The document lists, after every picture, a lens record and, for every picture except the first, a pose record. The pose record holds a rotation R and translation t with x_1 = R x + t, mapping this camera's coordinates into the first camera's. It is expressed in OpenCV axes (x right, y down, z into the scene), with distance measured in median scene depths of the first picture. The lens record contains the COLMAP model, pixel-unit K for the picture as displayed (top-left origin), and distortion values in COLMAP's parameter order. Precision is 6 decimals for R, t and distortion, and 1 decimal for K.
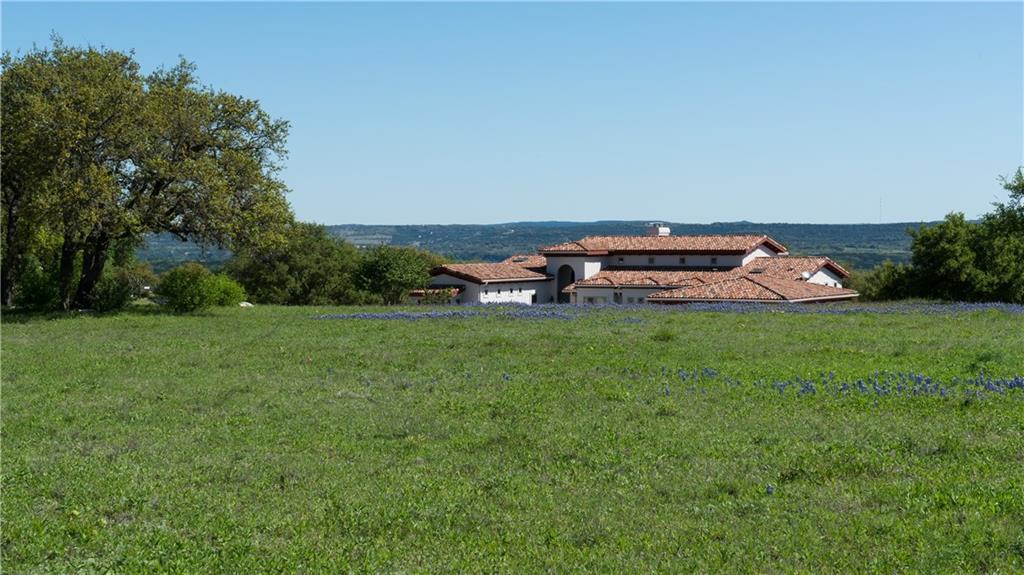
lens RADIAL K [[1691.7, 0, 512.0], [0, 1691.7, 287.5], [0, 0, 1]] dist [-0.014130, -0.003211]
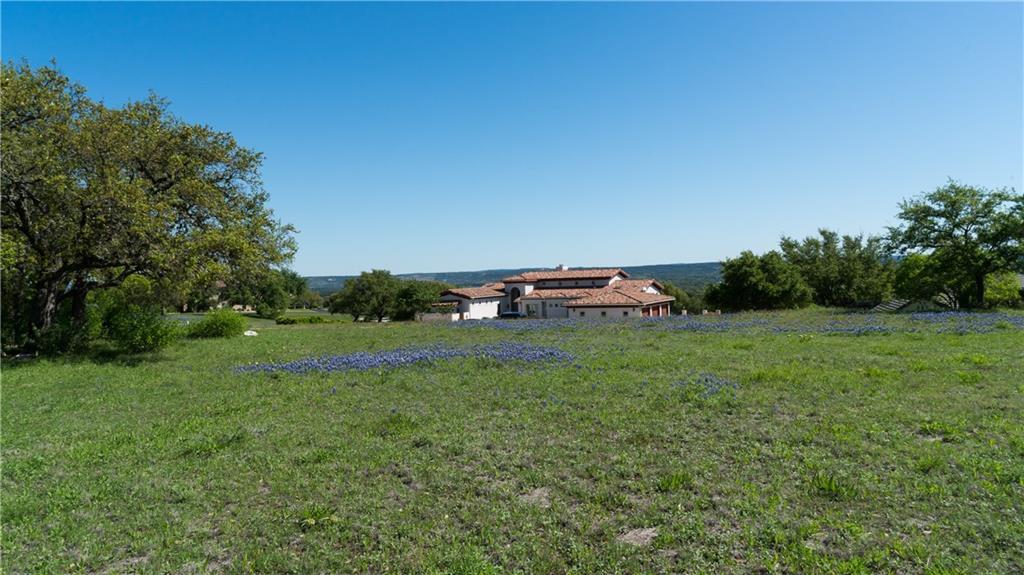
lens RADIAL K [[679.5, 0, 512.0], [0, 679.5, 287.5], [0, 0, 1]] dist [-0.033679, 0.000391]
pose [[0.998744, -0.030702, 0.039593, -0.001589], [0.031216, 0.999435, -0.012422, -0.004083], [-0.039189, 0.013642, 0.999139, 0.249482]]
